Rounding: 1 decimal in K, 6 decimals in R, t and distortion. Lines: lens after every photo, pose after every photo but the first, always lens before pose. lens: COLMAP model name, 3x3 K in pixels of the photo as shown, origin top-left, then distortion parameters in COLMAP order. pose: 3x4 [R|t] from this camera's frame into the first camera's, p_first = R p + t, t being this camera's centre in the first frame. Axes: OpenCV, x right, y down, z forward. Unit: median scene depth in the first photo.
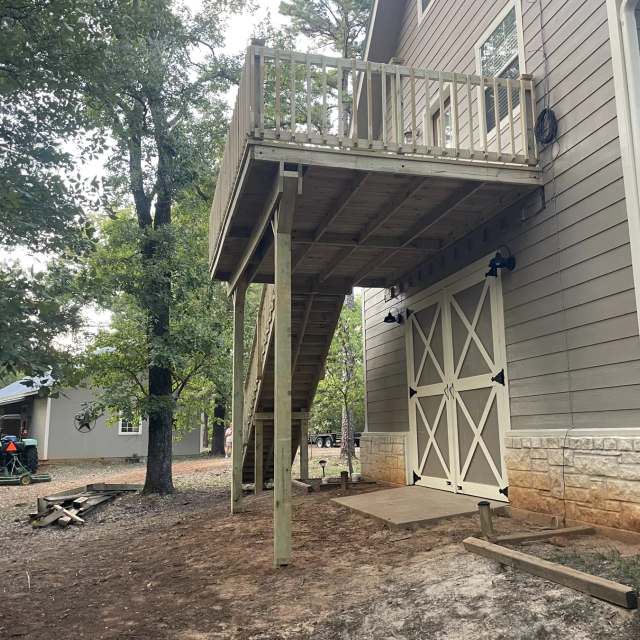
lens RADIAL K [[602.6, 0, 320.0], [0, 602.6, 320.0], [0, 0, 1]] dist [0.151733, -0.293223]
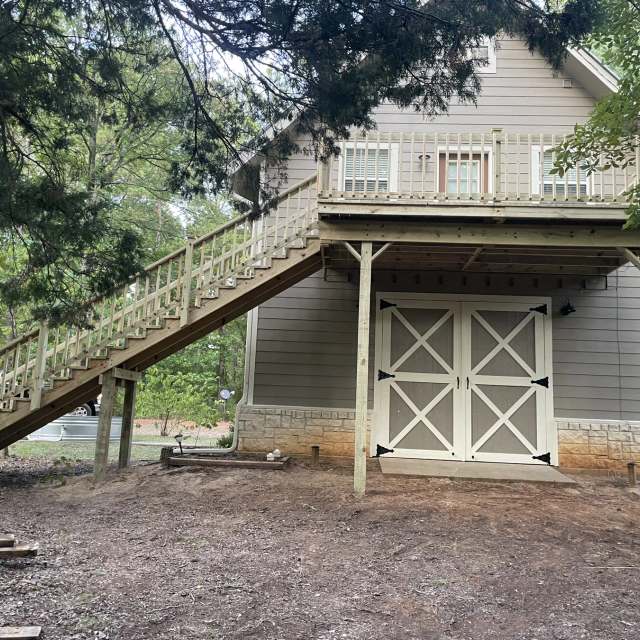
lens RADIAL K [[602.6, 0, 320.0], [0, 602.6, 320.0], [0, 0, 1]] dist [0.151733, -0.293223]
pose [[0.321522, 0.187749, 0.928102, -1.222062], [-0.220520, 0.968043, -0.119434, 0.233141], [-0.920866, -0.166265, 0.352650, 0.948053]]
